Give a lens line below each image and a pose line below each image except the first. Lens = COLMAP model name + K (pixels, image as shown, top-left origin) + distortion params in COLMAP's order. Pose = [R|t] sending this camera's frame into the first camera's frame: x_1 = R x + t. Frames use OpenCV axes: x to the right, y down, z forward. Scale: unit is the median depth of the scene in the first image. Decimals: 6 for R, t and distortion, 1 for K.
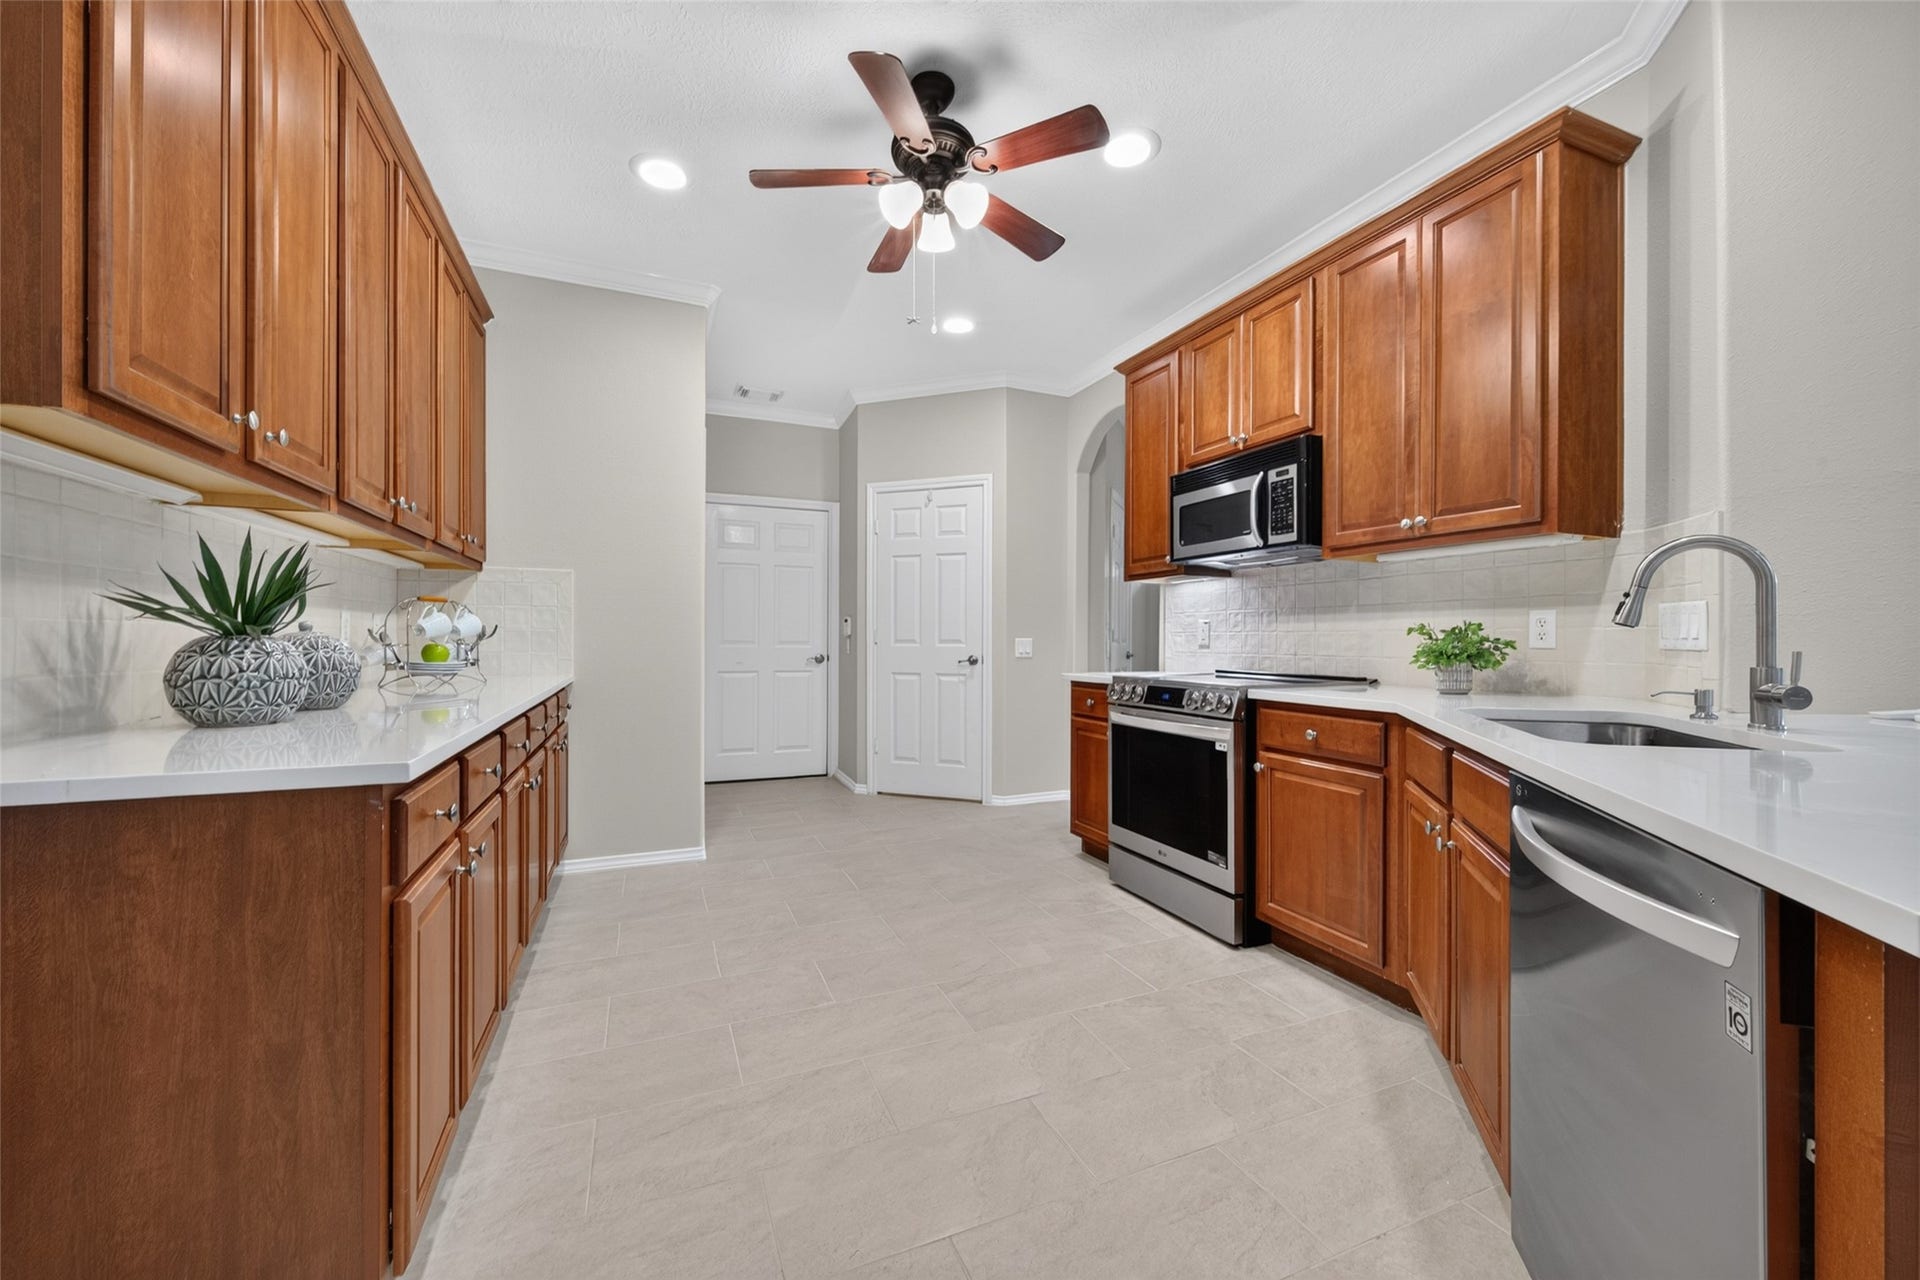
lens RADIAL K [[748.4, 0, 946.8], [0, 748.4, 637.3], [0, 0, 1]] dist [0.002286, -0.000026]
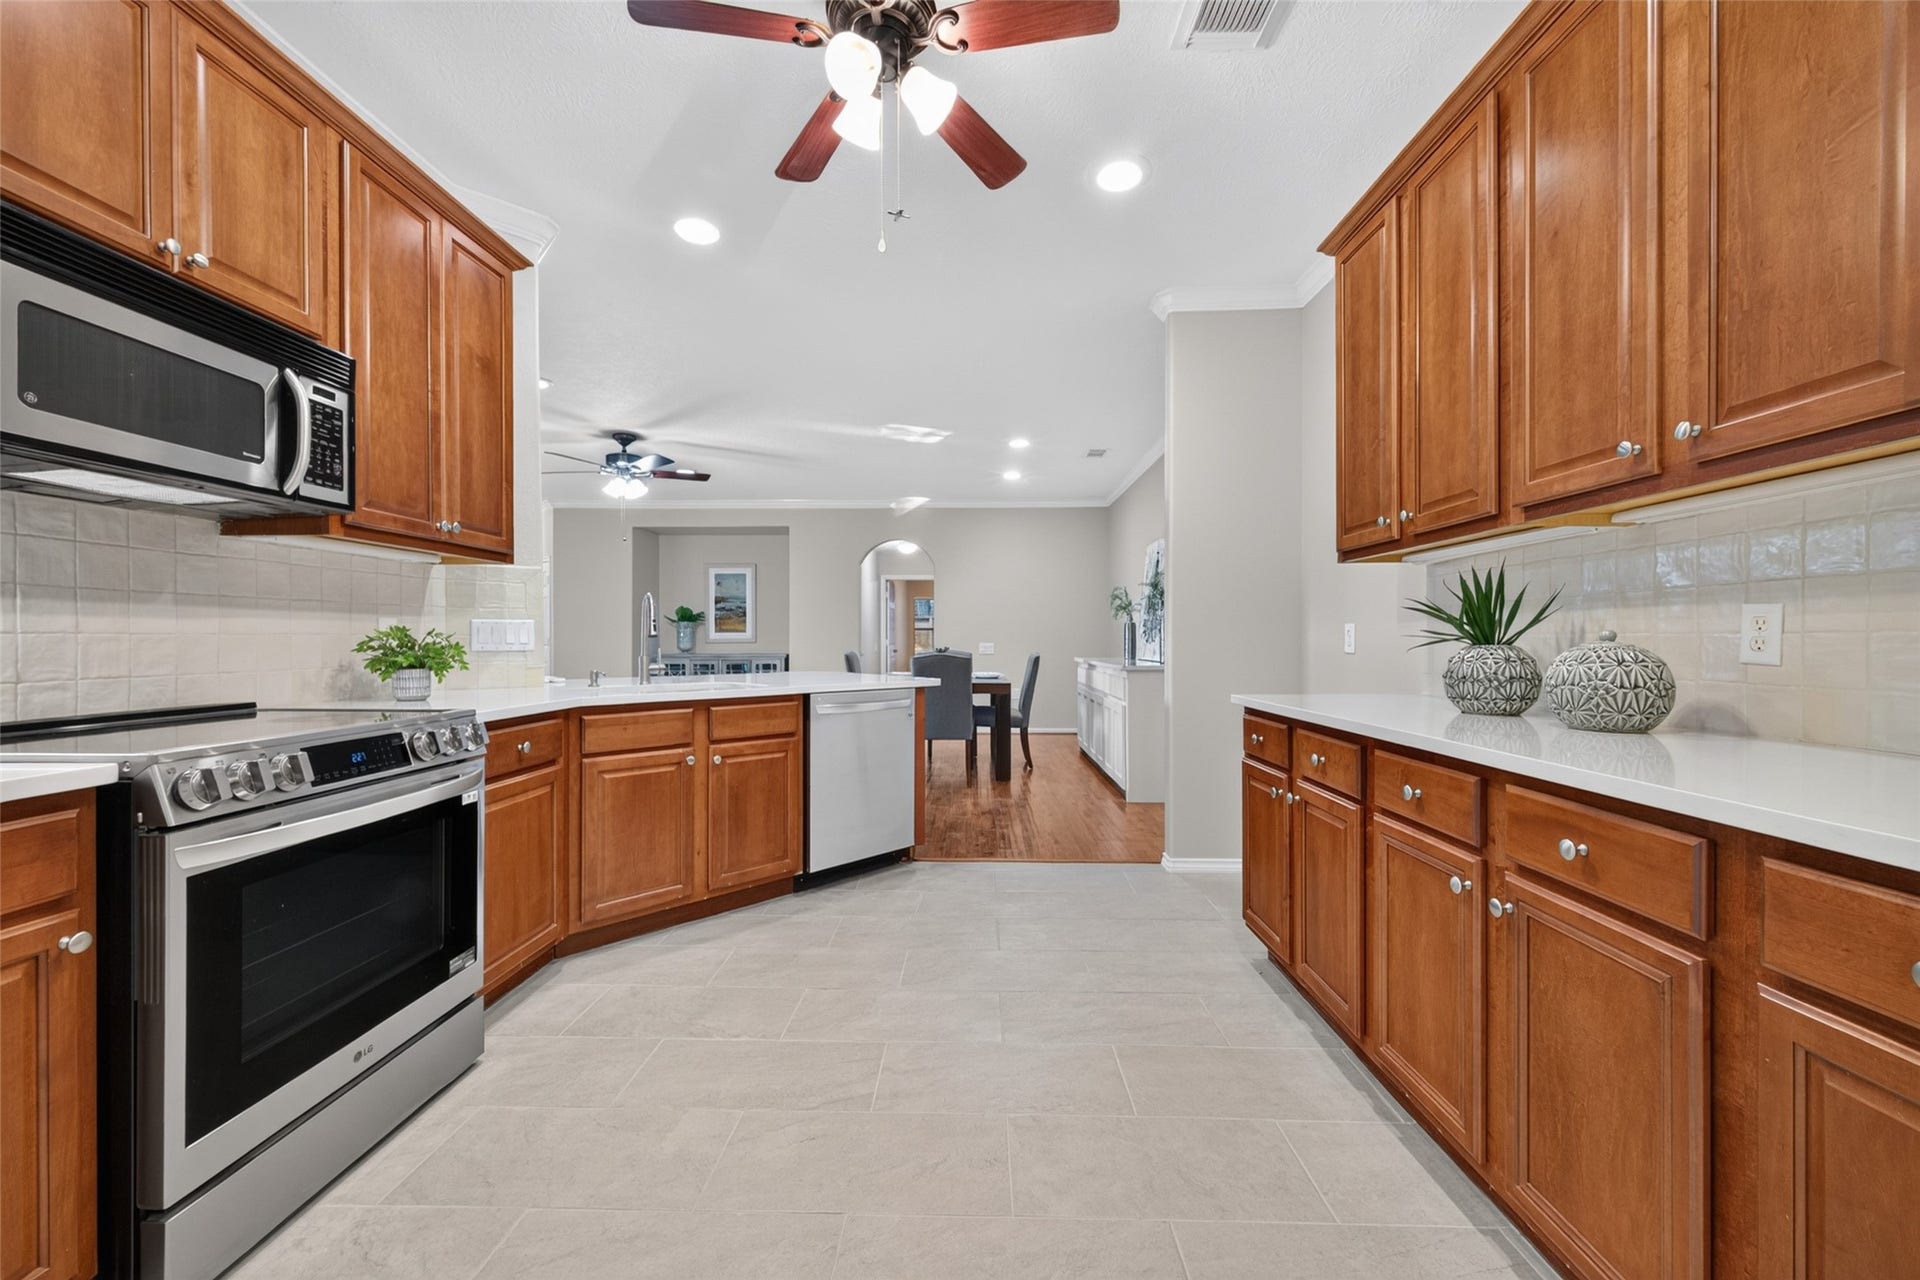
lens RADIAL K [[748.4, 0, 947.3], [0, 748.4, 643.0], [0, 0, 1]] dist [0.002286, -0.000026]
pose [[-0.914404, -0.003008, 0.404793, -0.356552], [-0.002723, 0.999995, 0.001280, -0.003500], [-0.404795, 0.000068, -0.914408, 1.544248]]
